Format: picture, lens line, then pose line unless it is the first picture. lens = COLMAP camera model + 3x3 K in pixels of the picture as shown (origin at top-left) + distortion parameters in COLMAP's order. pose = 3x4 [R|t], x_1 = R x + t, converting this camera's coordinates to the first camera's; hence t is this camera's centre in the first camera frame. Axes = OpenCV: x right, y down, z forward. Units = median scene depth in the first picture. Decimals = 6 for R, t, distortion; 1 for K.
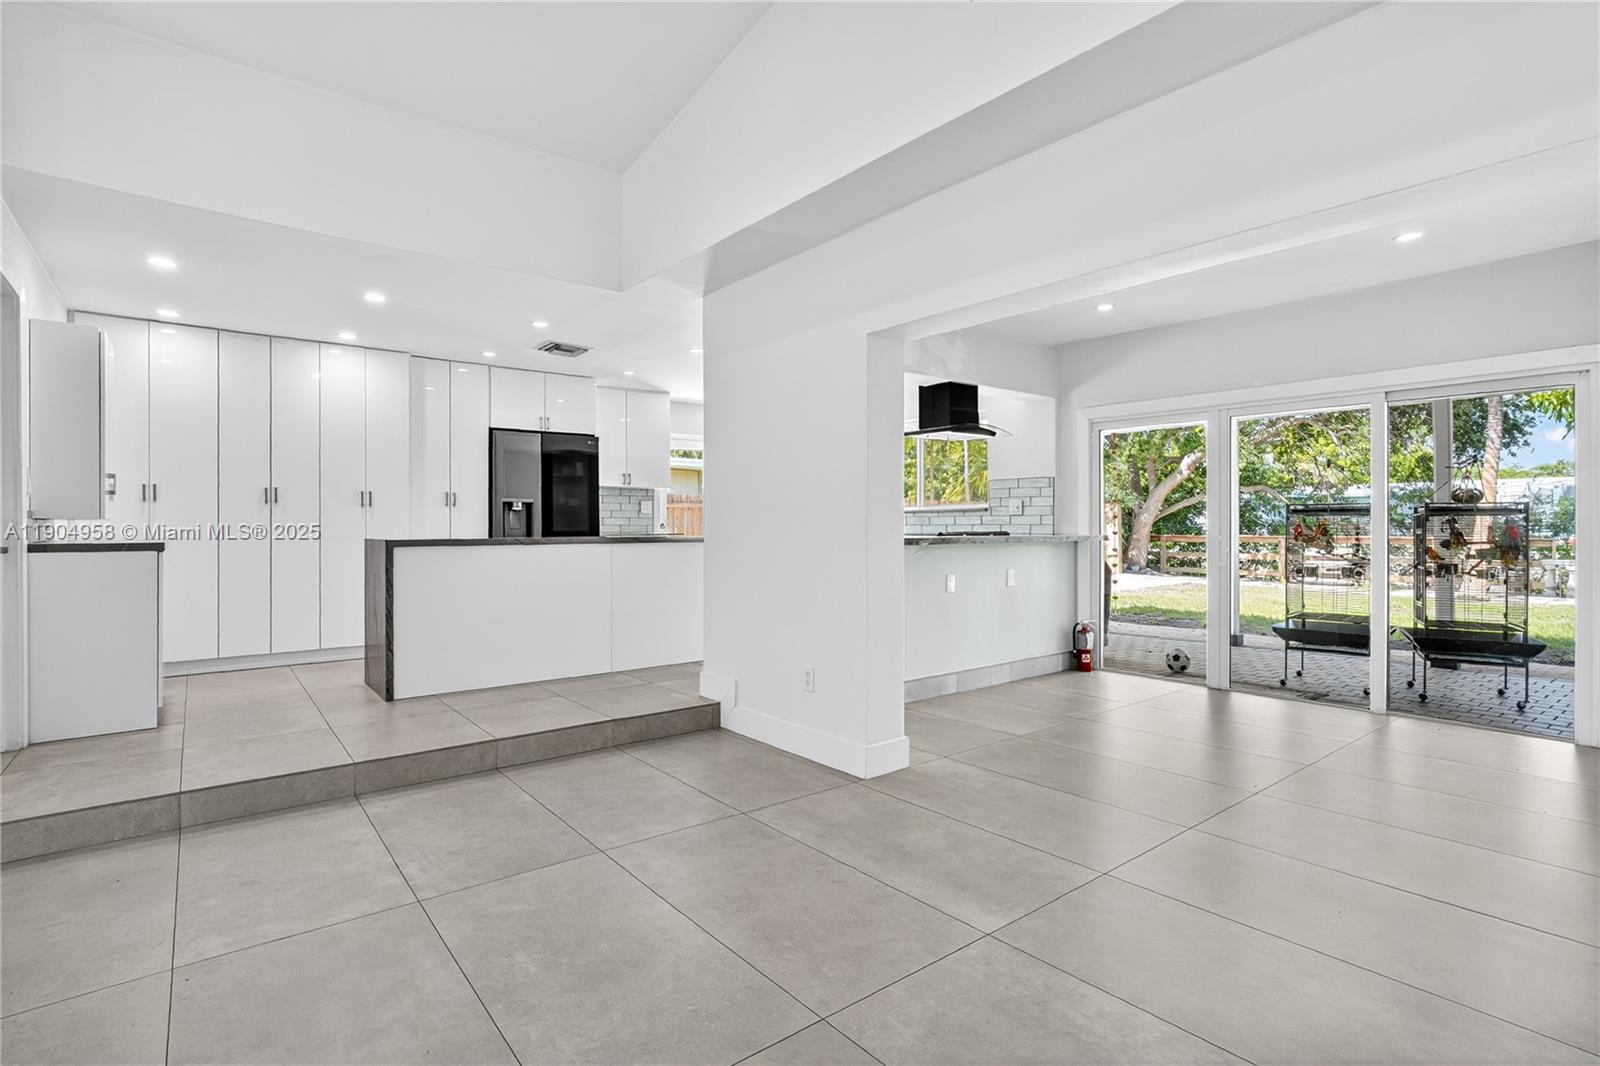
lens RADIAL K [[781.6, 0, 791.0], [0, 781.6, 520.6], [0, 0, 1]] dist [-0.031204, 0.000808]
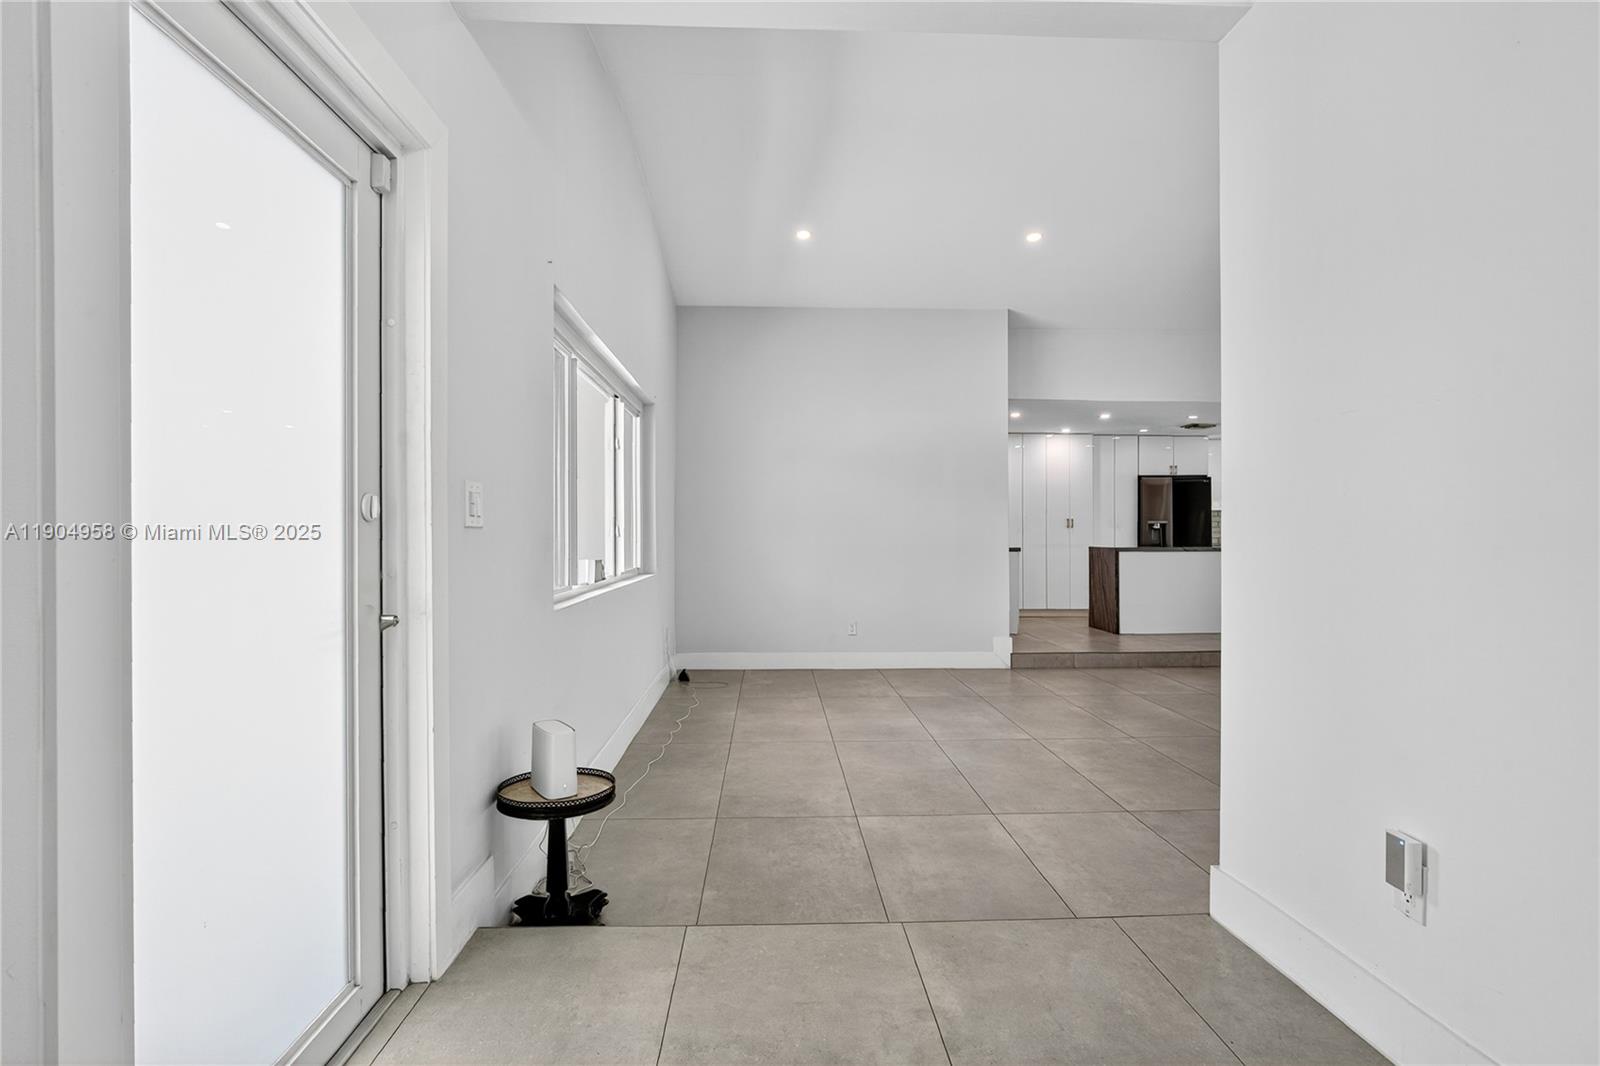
lens RADIAL K [[781.6, 0, 792.2], [0, 781.6, 530.7], [0, 0, 1]] dist [-0.031204, 0.000808]
pose [[0.810732, 0.008656, -0.585354, -0.041360], [-0.003084, 0.999940, 0.010515, -0.024343], [0.585410, -0.006720, 0.810710, -0.686817]]
